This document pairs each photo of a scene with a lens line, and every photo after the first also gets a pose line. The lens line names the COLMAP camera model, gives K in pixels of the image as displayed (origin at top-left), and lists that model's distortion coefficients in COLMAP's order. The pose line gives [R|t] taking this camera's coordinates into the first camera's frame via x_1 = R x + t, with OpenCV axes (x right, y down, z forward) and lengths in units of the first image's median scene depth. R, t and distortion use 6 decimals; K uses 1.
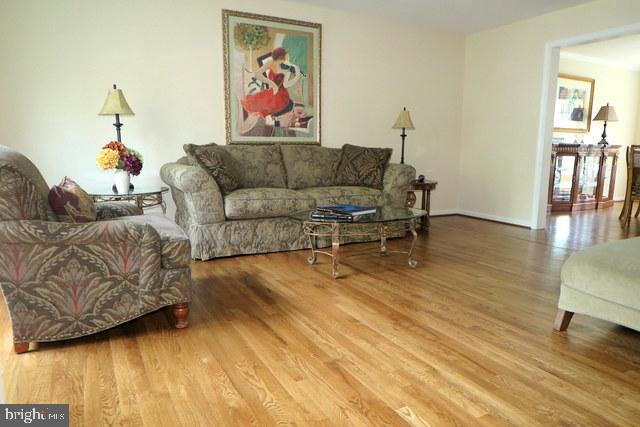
lens RADIAL K [[442.0, 0, 320.0], [0, 442.0, 214.0], [0, 0, 1]] dist [-0.001778, 0.007290]
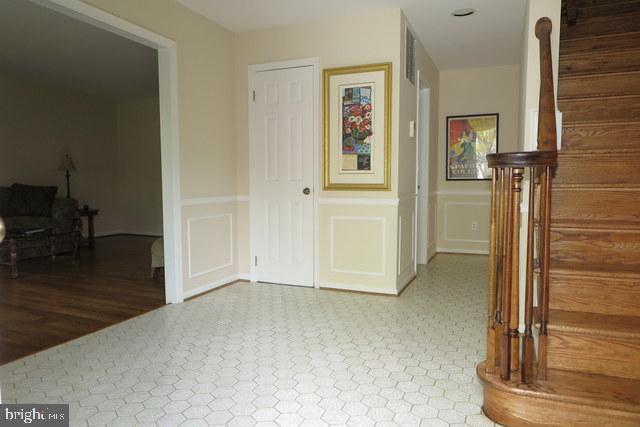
lens RADIAL K [[442.0, 0, 319.8], [0, 442.0, 211.9], [0, 0, 1]] dist [-0.001778, 0.007290]
pose [[0.785053, -0.059188, 0.616594, -0.043472], [0.100993, 0.994335, -0.033136, 0.054109], [-0.611140, 0.088285, 0.786584, -0.541301]]
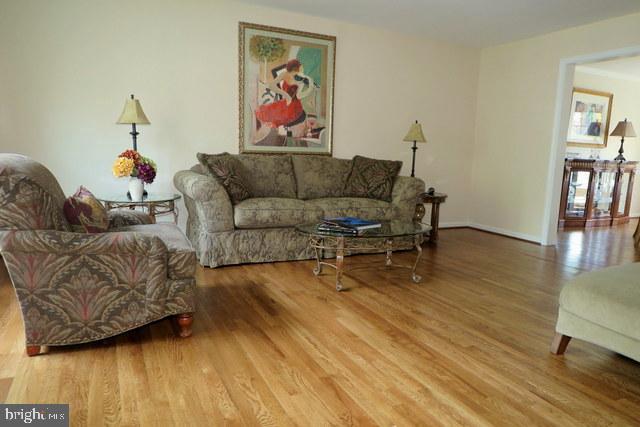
lens RADIAL K [[442.0, 0, 319.8], [0, 442.0, 214.2], [0, 0, 1]] dist [-0.001778, 0.007290]
pose [[0.998955, 0.030064, -0.034429, 0.014424], [-0.030318, 0.999517, -0.006860, -0.015676], [0.034207, 0.007896, 0.999384, -0.013565]]
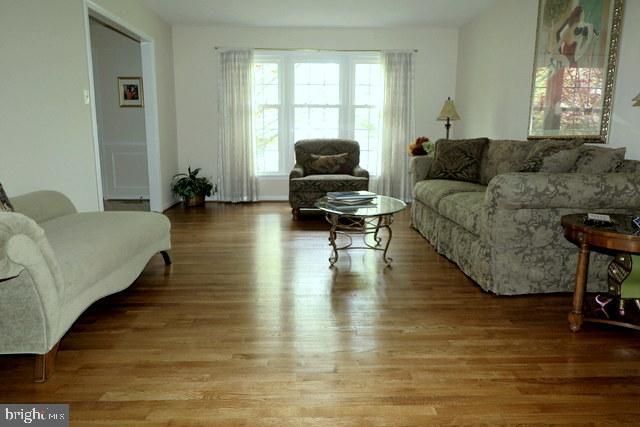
lens RADIAL K [[442.0, 0, 319.0], [0, 442.0, 211.6], [0, 0, 1]] dist [-0.001778, 0.007290]
pose [[-0.438885, 0.144357, -0.886872, 0.825673], [-0.141254, 0.963654, 0.226758, -0.163490], [0.887371, 0.224795, -0.402542, 1.036141]]
